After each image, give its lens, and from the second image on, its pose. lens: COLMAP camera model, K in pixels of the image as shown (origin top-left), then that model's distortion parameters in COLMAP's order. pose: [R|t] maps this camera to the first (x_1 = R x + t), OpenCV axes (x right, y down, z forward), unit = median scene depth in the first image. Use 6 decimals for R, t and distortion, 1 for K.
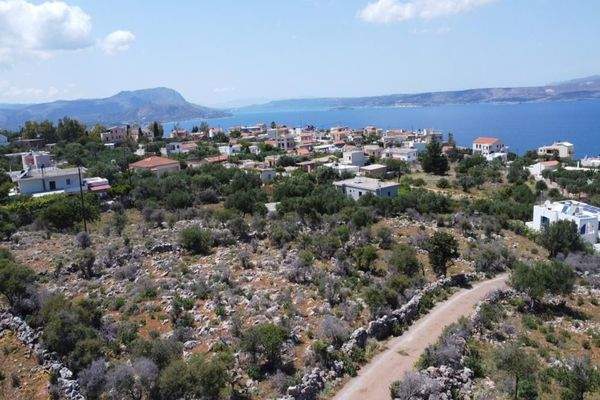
lens RADIAL K [[451.8, 0, 301.2], [0, 451.8, 183.4], [0, 0, 1]] dist [0.001391, -0.006482]
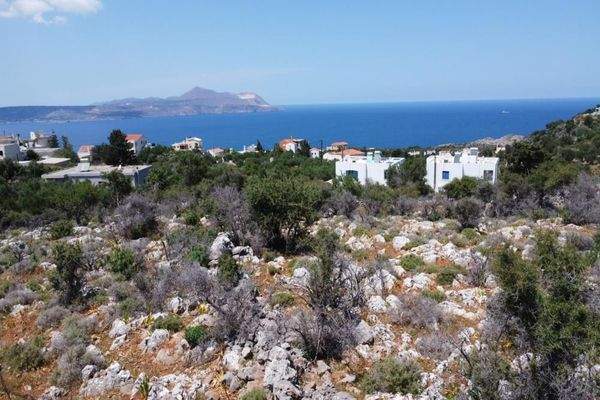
lens RADIAL K [[451.8, 0, 302.9], [0, 451.8, 185.7], [0, 0, 1]] dist [0.001391, -0.006482]
pose [[0.599048, -0.107985, 0.793398, -0.214326], [0.138297, 0.989927, 0.030313, 0.043969], [-0.788679, 0.091565, 0.607948, 0.345177]]
